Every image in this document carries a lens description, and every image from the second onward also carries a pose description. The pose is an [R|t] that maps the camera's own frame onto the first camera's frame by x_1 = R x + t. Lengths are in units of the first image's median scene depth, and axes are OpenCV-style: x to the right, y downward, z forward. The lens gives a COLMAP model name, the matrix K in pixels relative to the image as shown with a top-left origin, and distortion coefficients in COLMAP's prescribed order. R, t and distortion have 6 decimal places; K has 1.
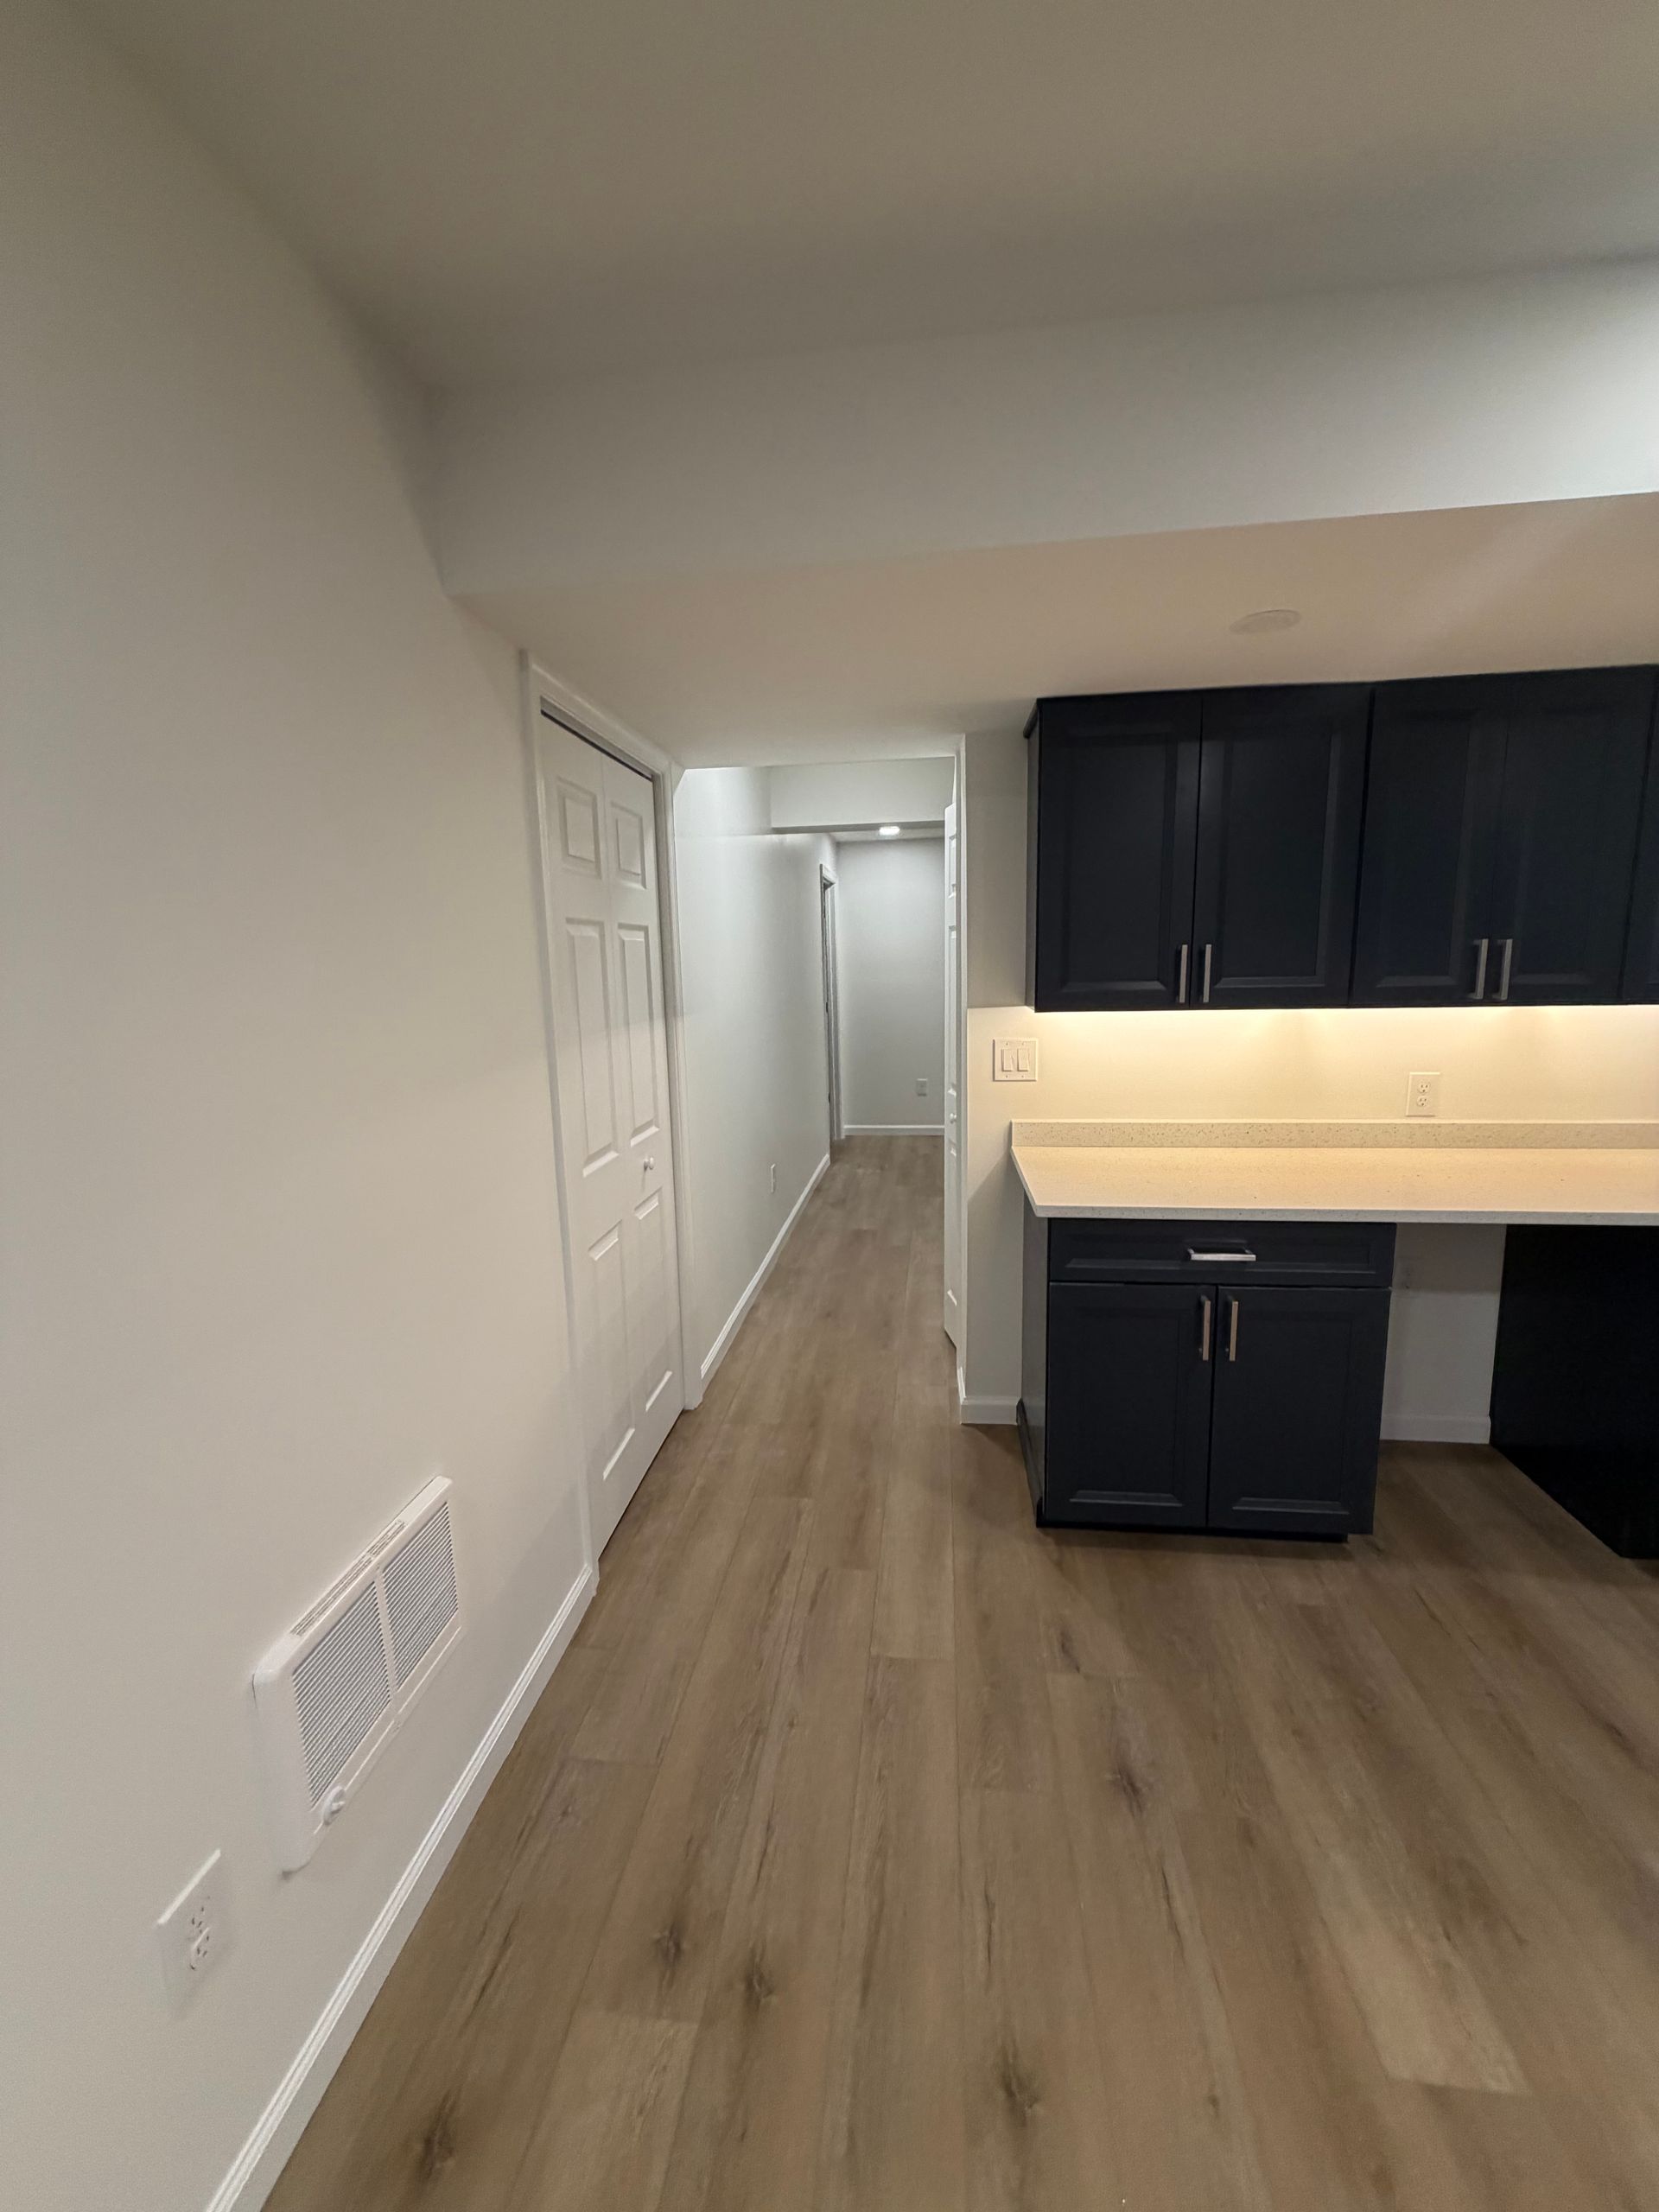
lens RADIAL K [[893.6, 0, 829.5], [0, 893.6, 1106.0], [0, 0, 1]] dist [0.032994, -0.006050]
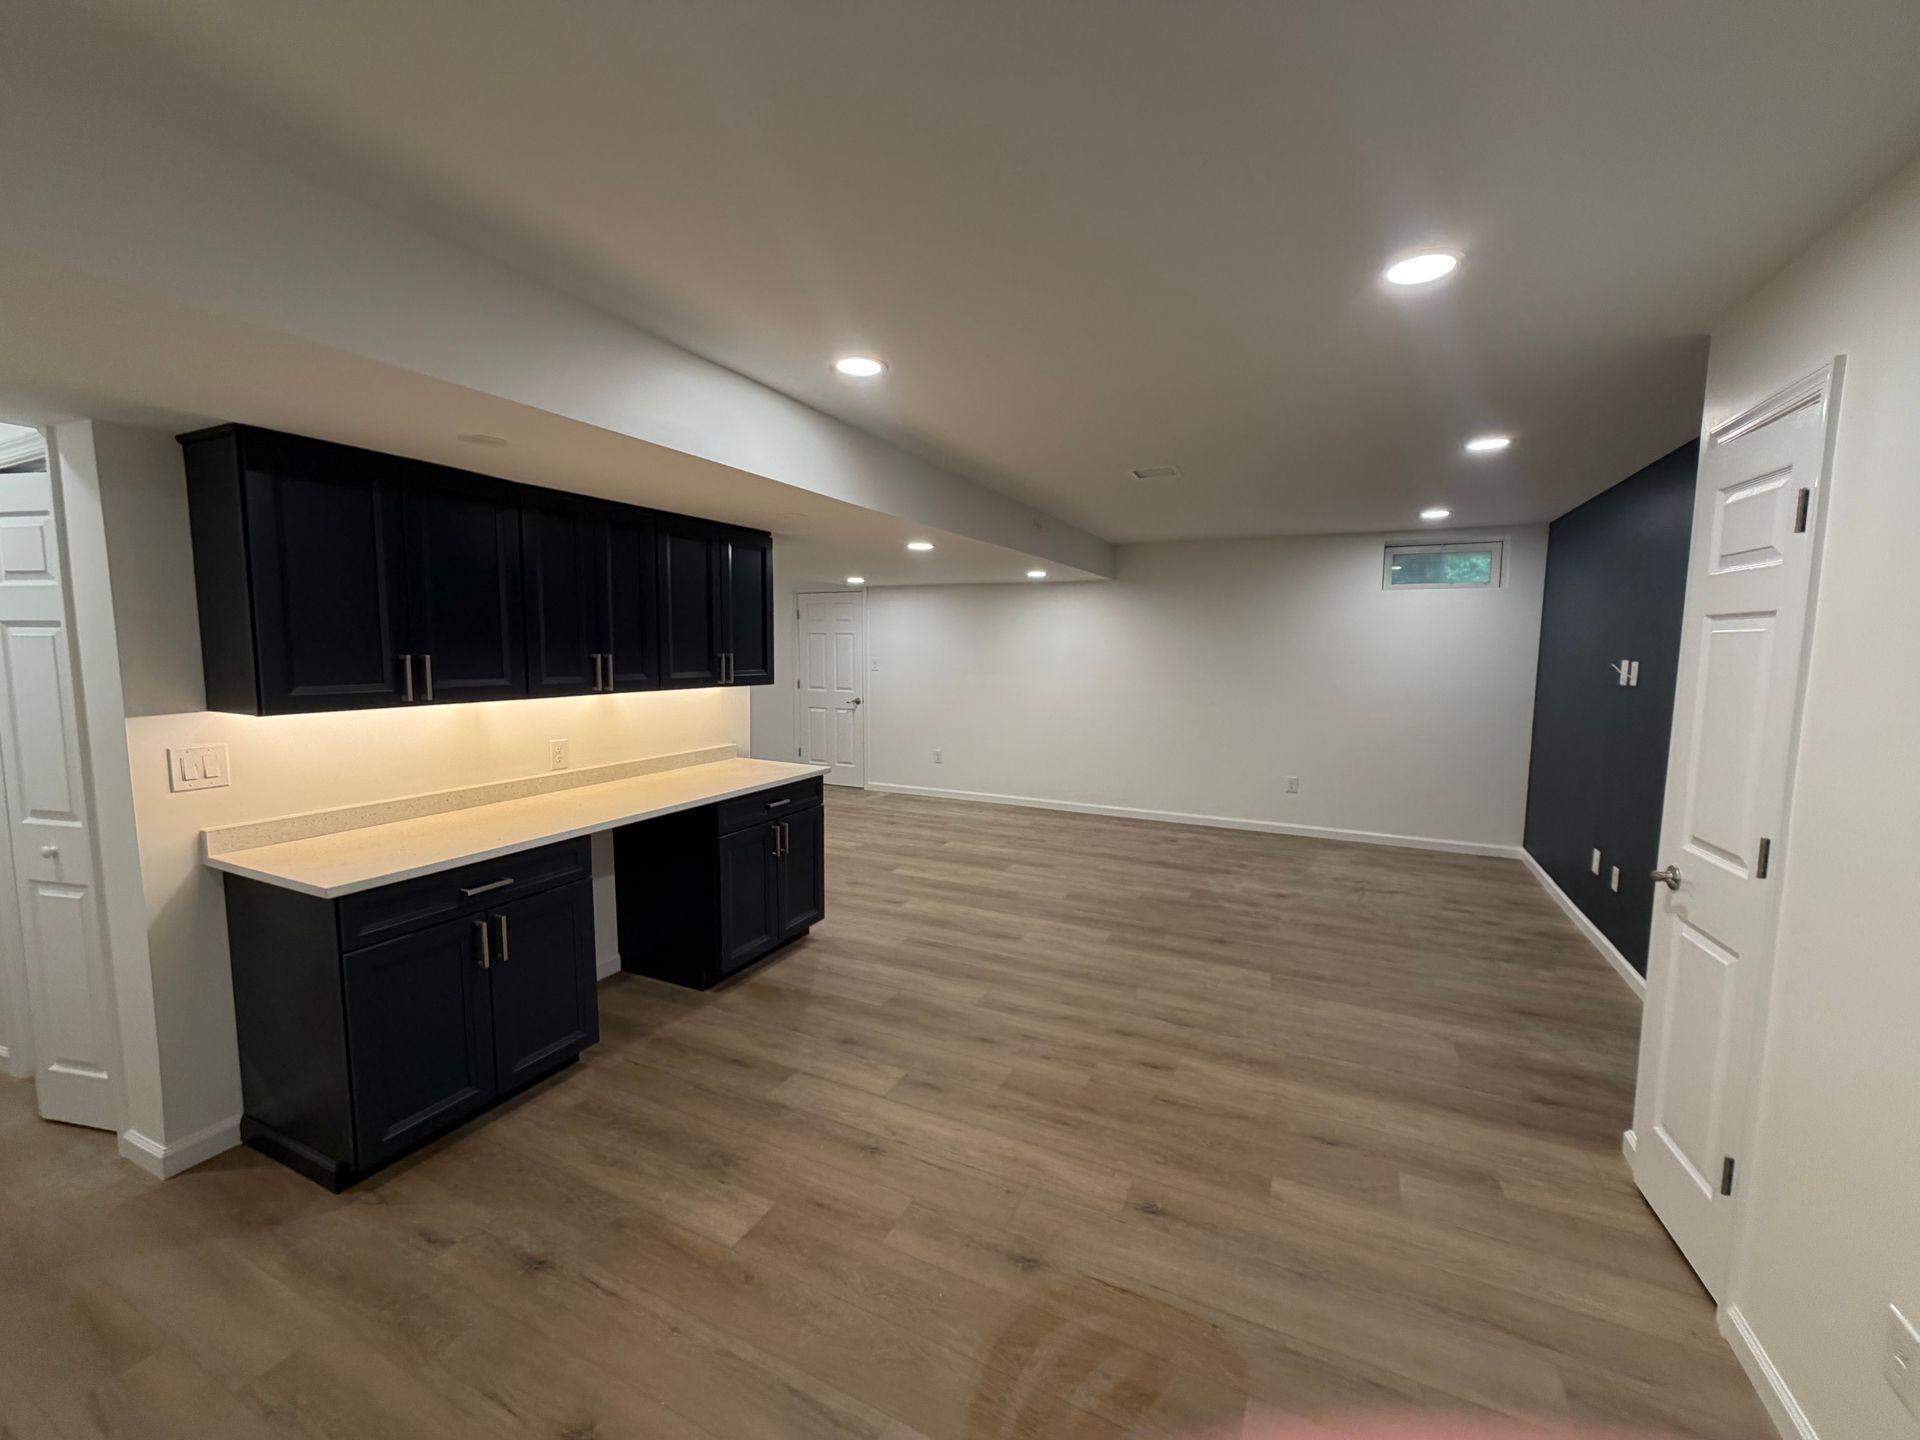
lens RADIAL K [[741.9, 0, 960.0], [0, 741.9, 720.0], [0, 0, 1]] dist [-0.002692, 0.000014]
pose [[0.347620, -0.071902, 0.934874, -0.307732], [0.140963, 0.989731, 0.023706, -0.005201], [-0.926979, 0.123542, 0.354186, -0.065933]]
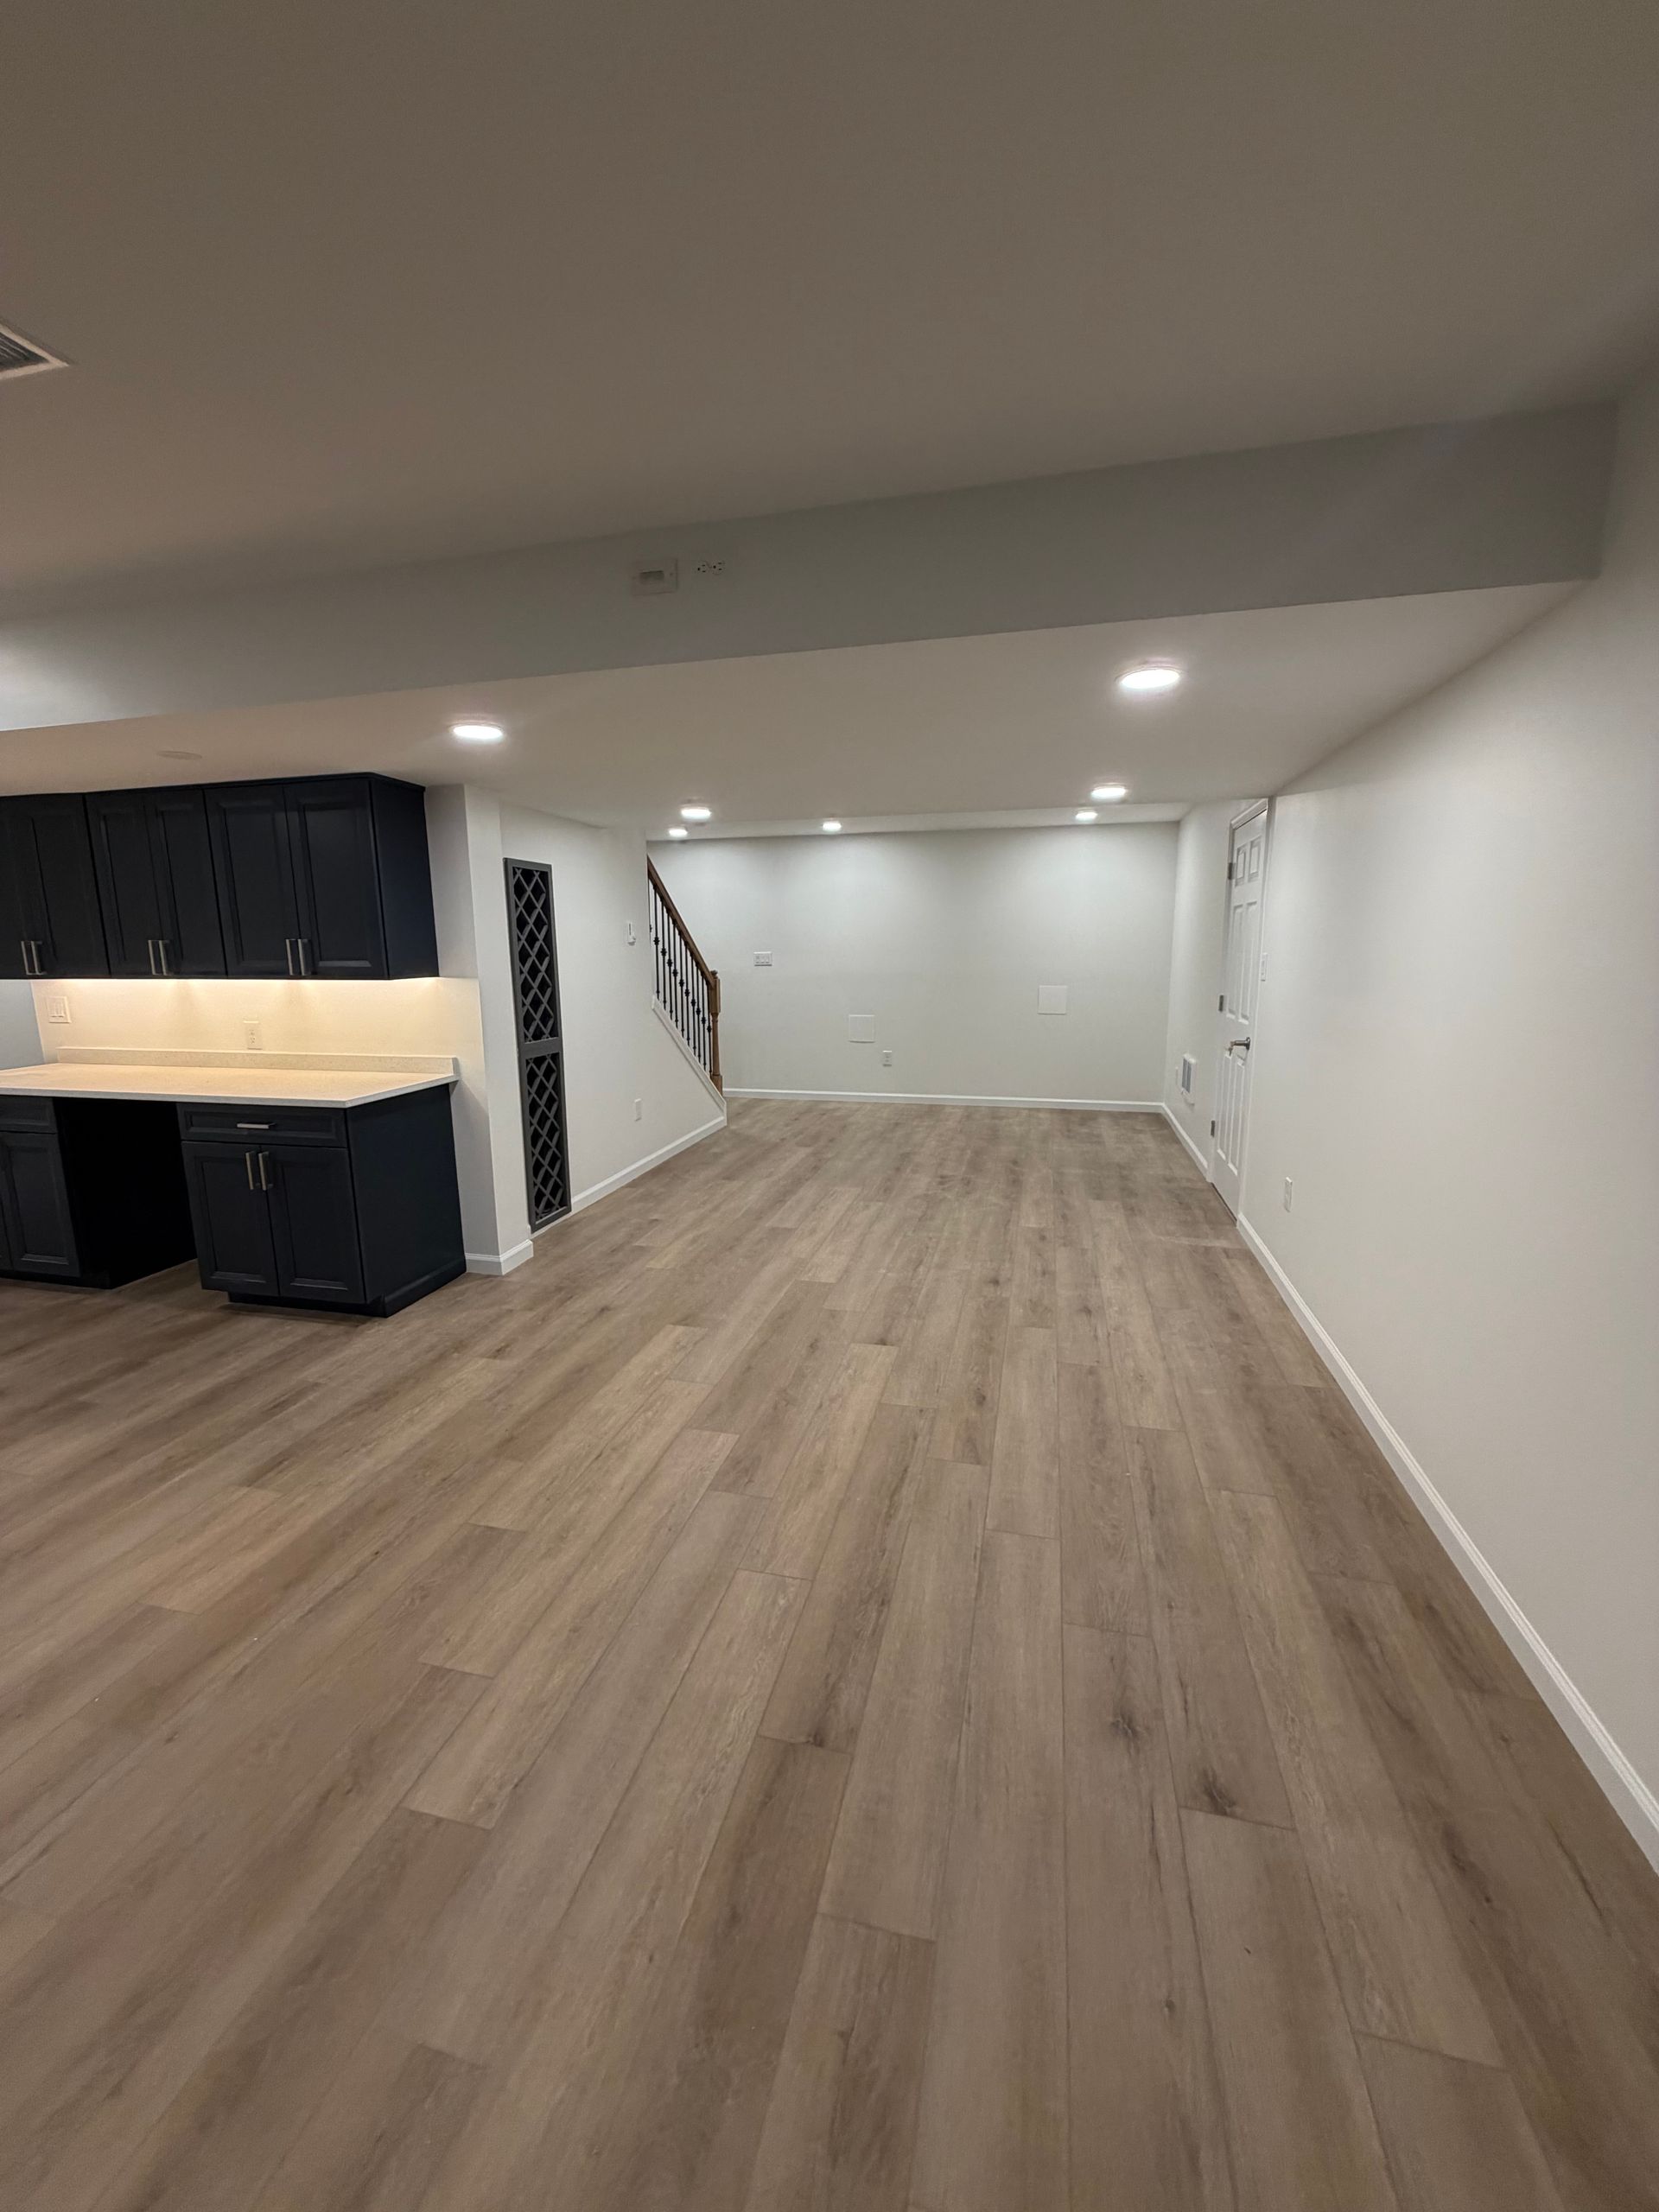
lens RADIAL K [[854.7, 0, 829.5], [0, 854.7, 1106.0], [0, 0, 1]] dist [-0.002692, 0.000014]
pose [[0.992771, 0.036687, -0.114278, 2.198531], [-0.033687, 0.999038, 0.028077, 0.043229], [0.115198, -0.024024, 0.993052, -0.467613]]
